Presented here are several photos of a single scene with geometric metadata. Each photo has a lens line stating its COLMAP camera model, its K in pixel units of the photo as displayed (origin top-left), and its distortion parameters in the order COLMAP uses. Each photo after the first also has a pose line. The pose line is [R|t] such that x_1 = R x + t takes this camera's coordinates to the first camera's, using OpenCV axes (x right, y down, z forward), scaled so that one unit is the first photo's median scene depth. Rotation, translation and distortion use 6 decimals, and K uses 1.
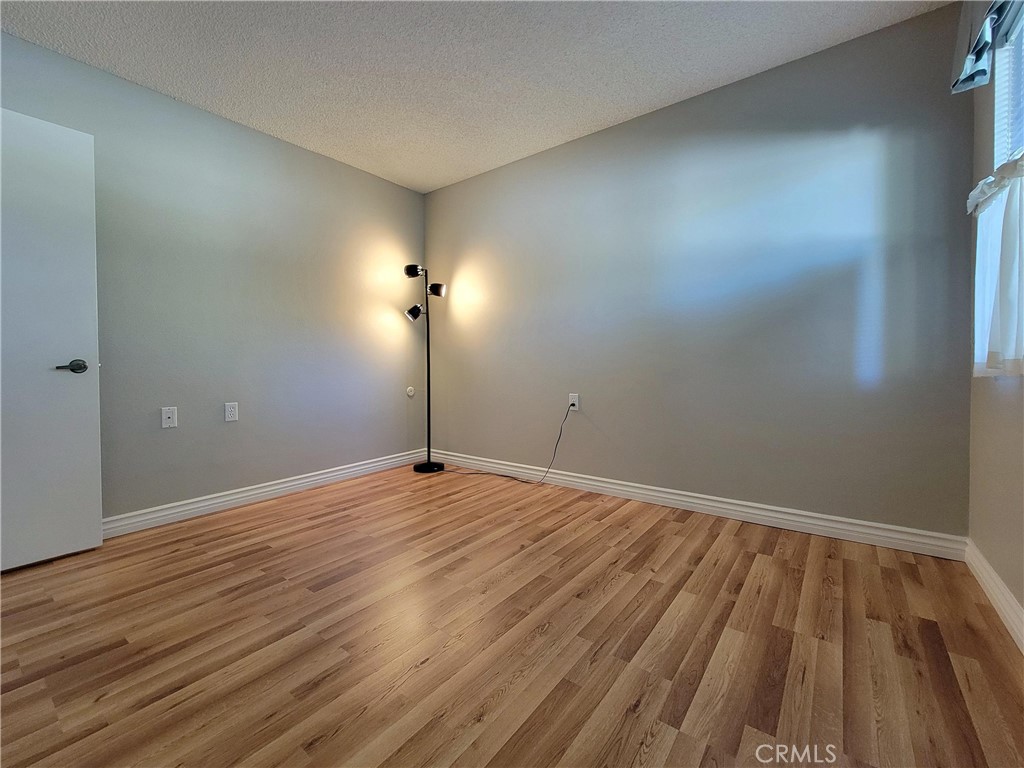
lens RADIAL K [[431.0, 0, 512.1], [0, 431.0, 373.1], [0, 0, 1]] dist [-0.000497, 0.001022]
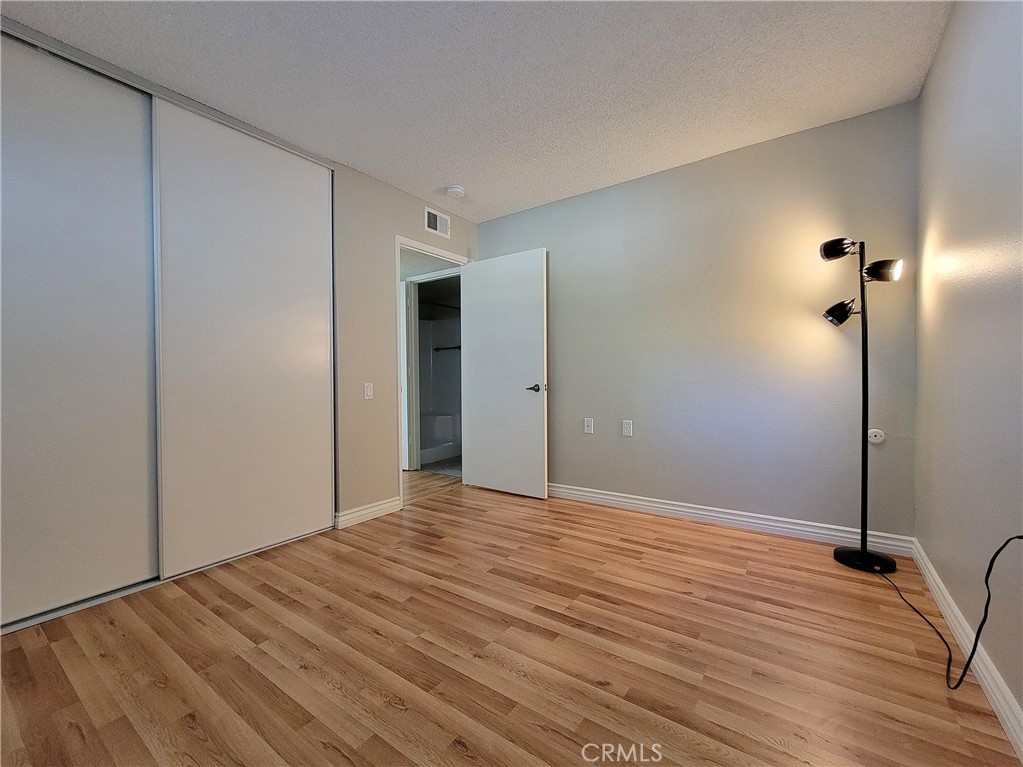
lens RADIAL K [[430.6, 0, 511.6], [0, 430.6, 372.6], [0, 0, 1]] dist [-0.000497, 0.001022]
pose [[0.043349, 0.000862, -0.999060, 0.597397], [-0.018595, 0.999827, 0.000056, -0.065405], [0.998887, 0.018575, 0.043358, 0.719776]]
